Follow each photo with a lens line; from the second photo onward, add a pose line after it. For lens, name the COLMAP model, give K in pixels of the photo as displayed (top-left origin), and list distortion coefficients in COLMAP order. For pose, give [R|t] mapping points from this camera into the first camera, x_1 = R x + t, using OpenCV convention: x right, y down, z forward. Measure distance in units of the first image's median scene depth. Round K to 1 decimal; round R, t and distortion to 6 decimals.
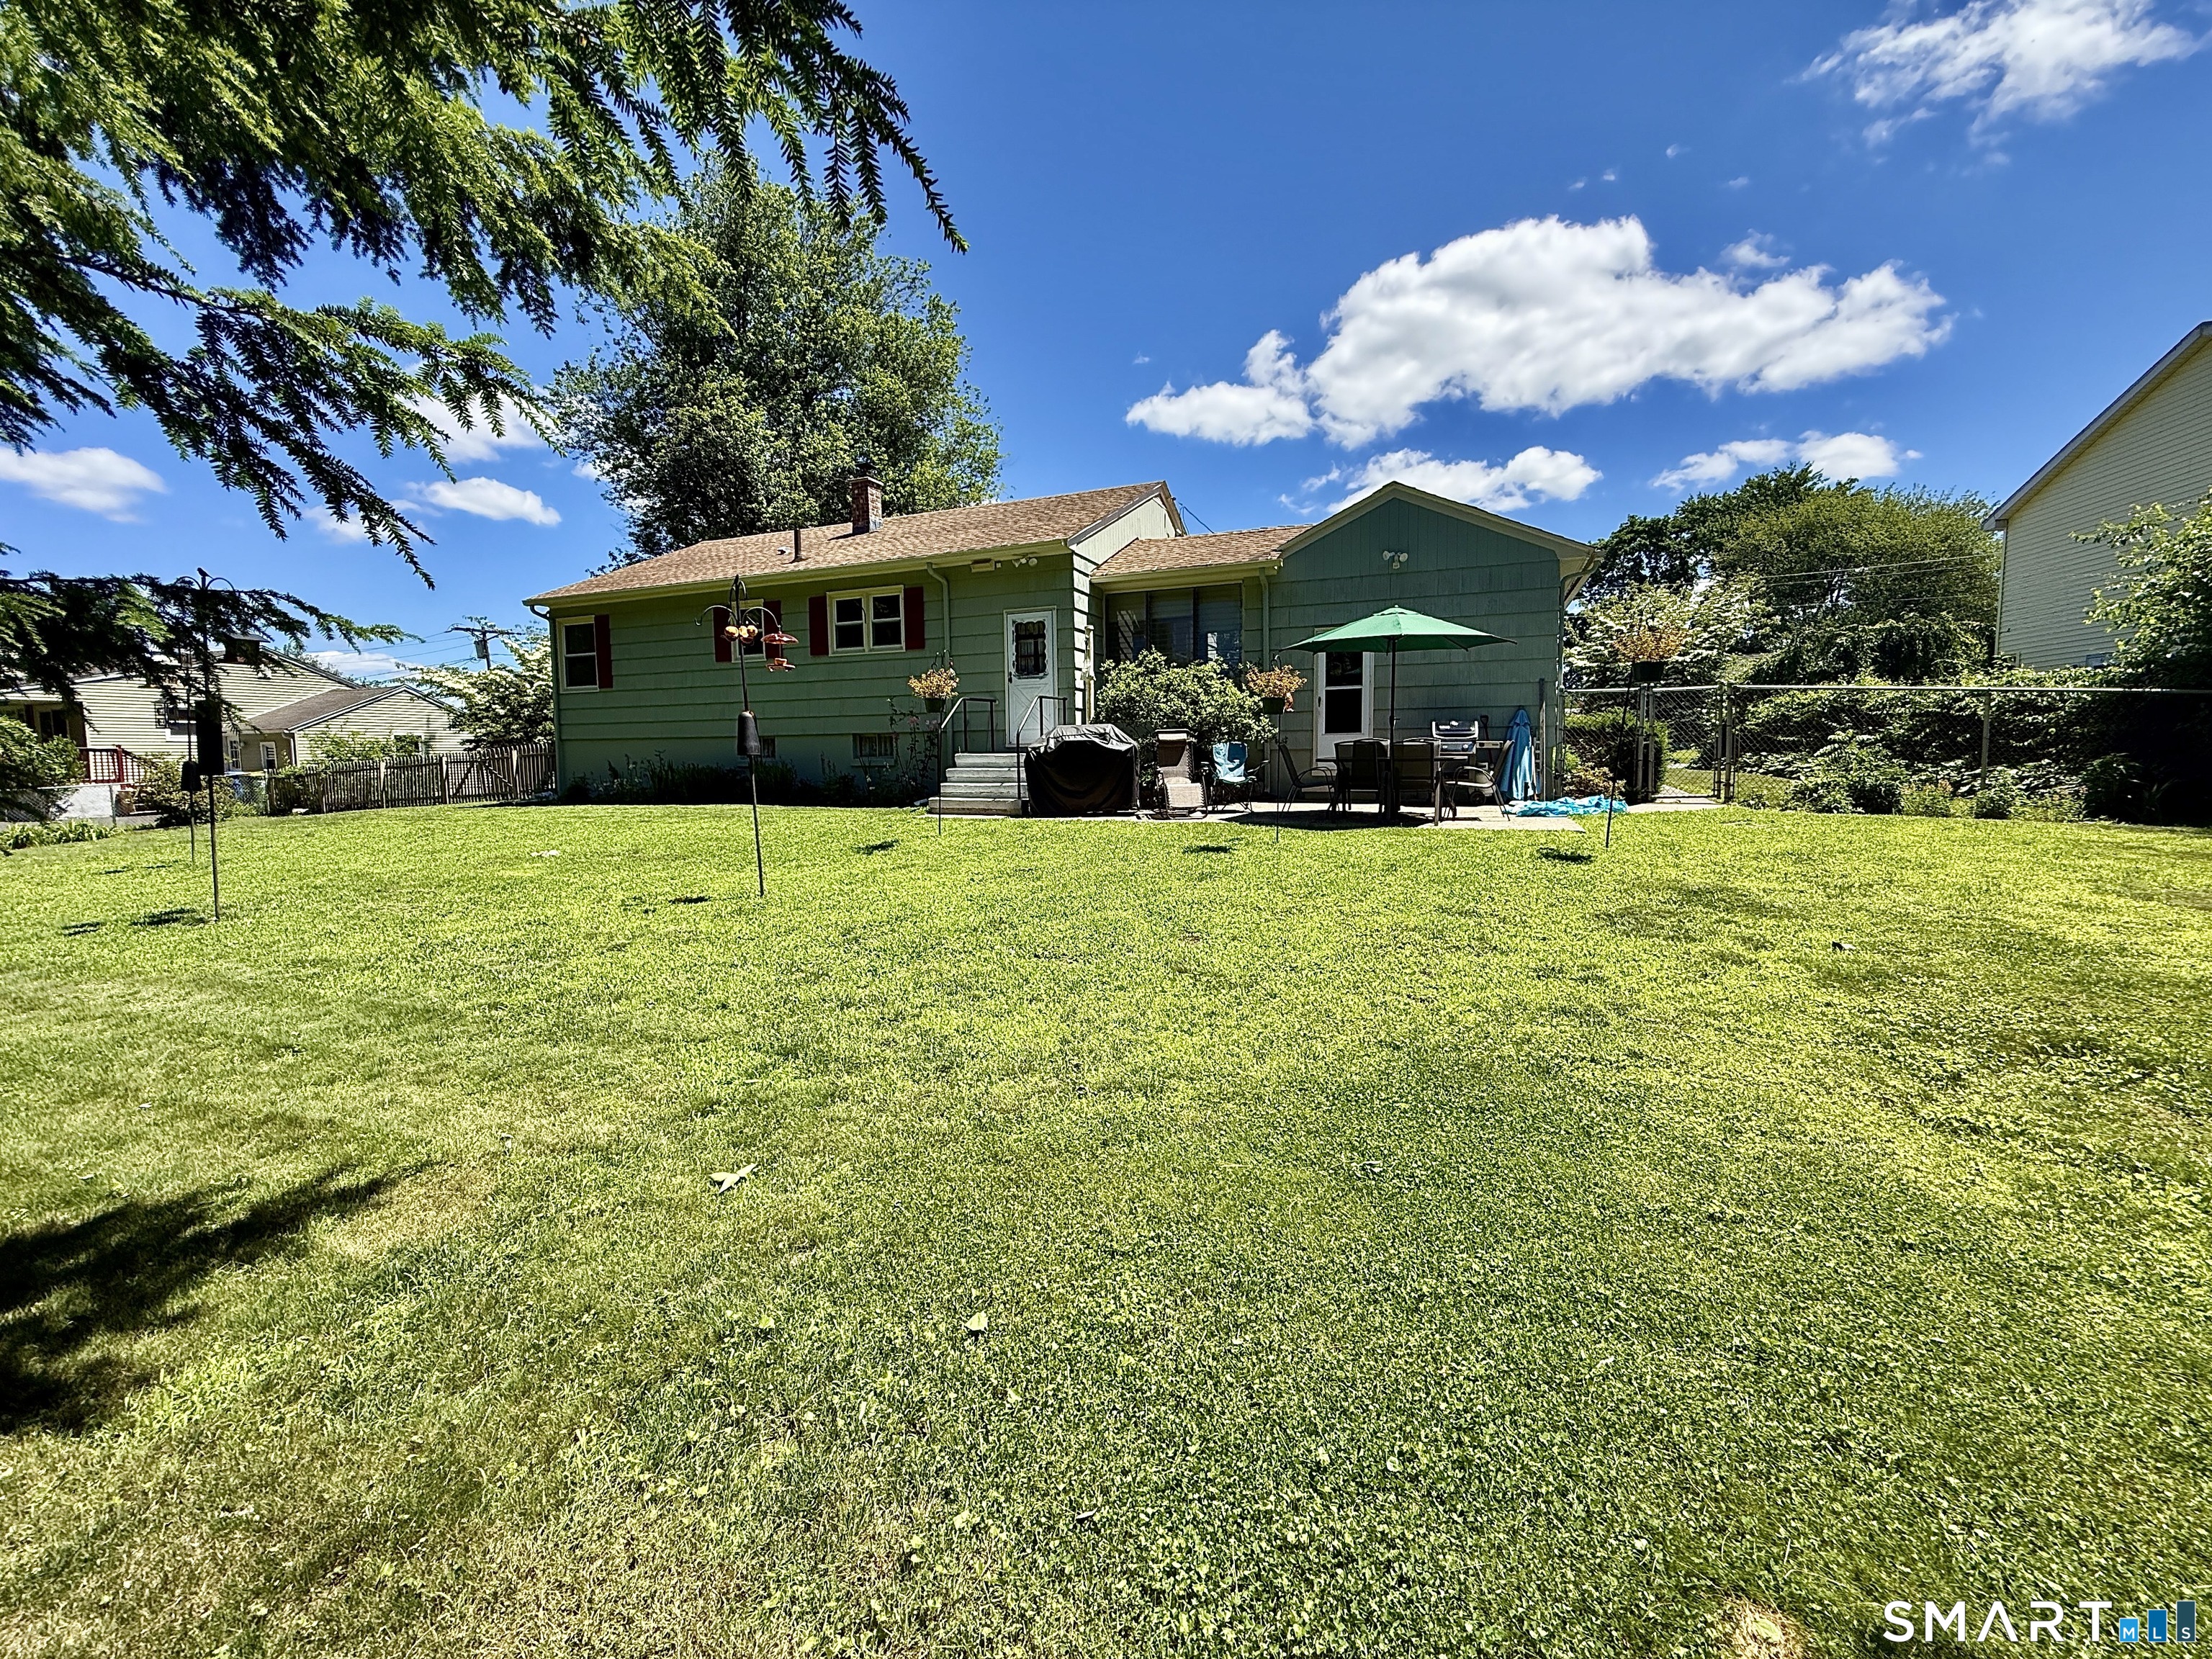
lens RADIAL K [[884.1, 0, 1101.8], [0, 884.1, 825.4], [0, 0, 1]] dist [0.002302, 0.000325]
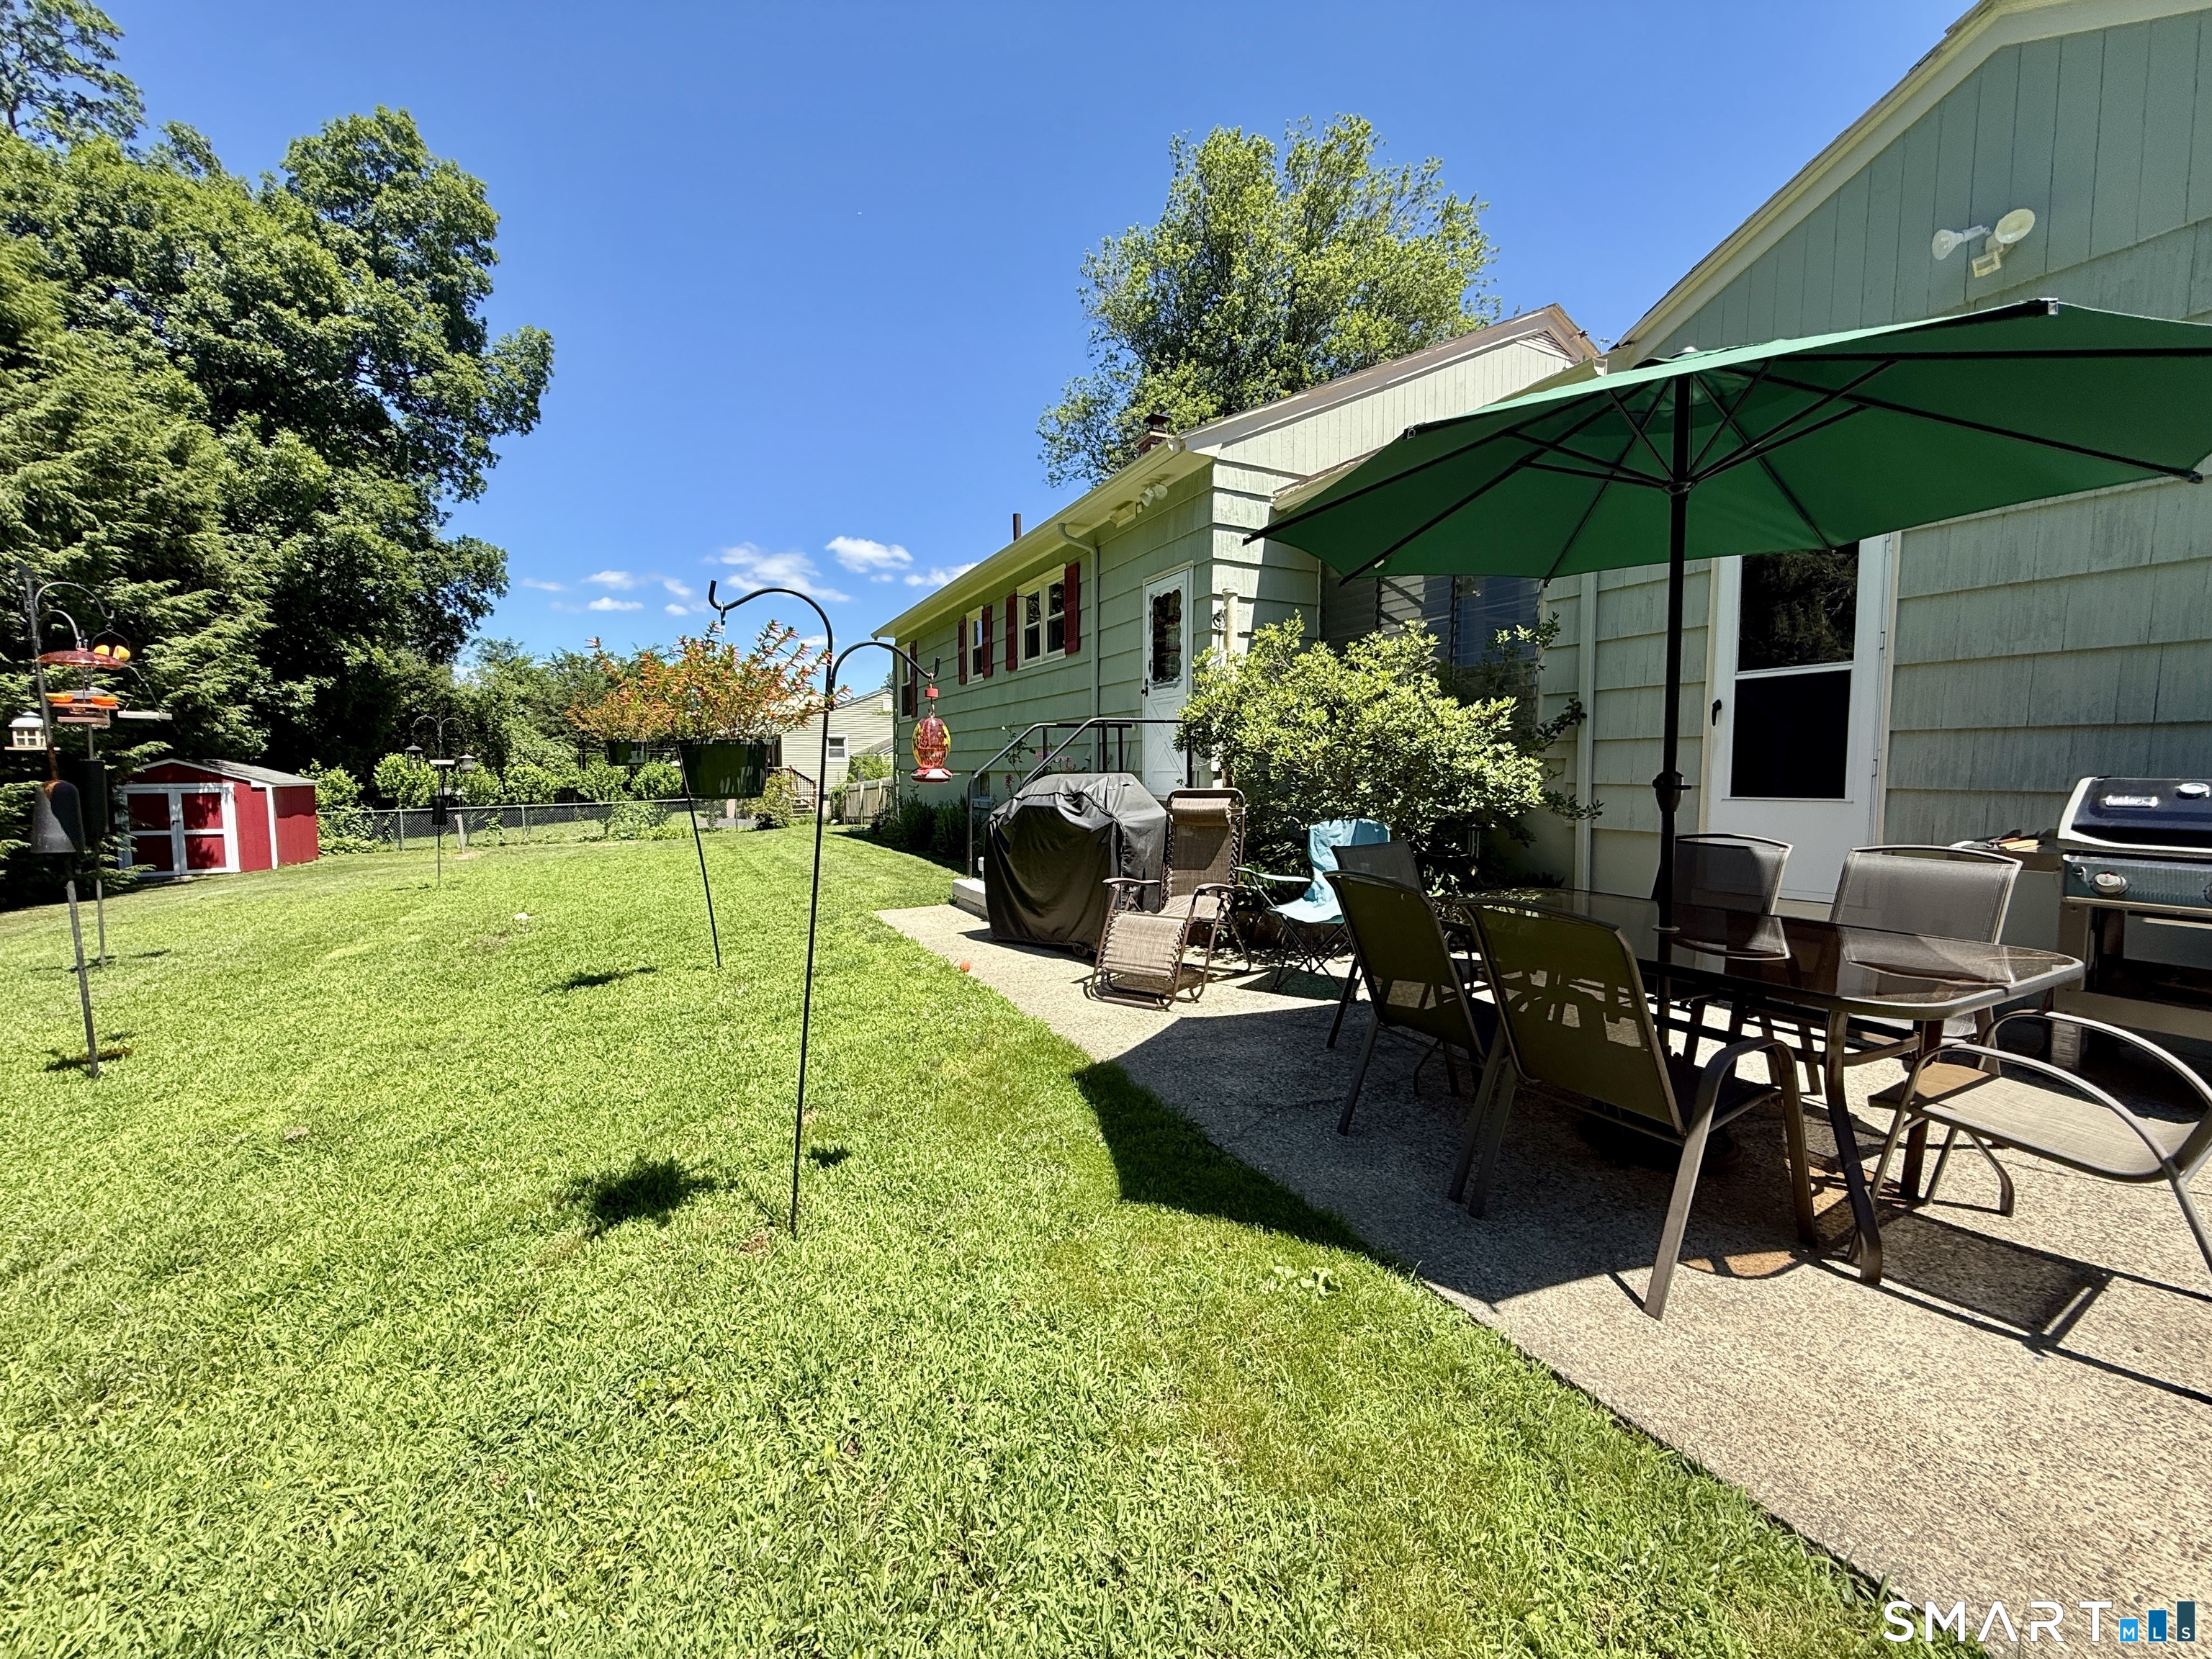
lens RADIAL K [[884.1, 0, 1107.9], [0, 884.1, 826.8], [0, 0, 1]] dist [0.002302, 0.000325]
pose [[0.749660, 0.052330, -0.659751, 0.293518], [-0.057944, 0.998231, 0.013337, -0.077541], [0.659282, 0.028230, 0.751366, 0.526247]]
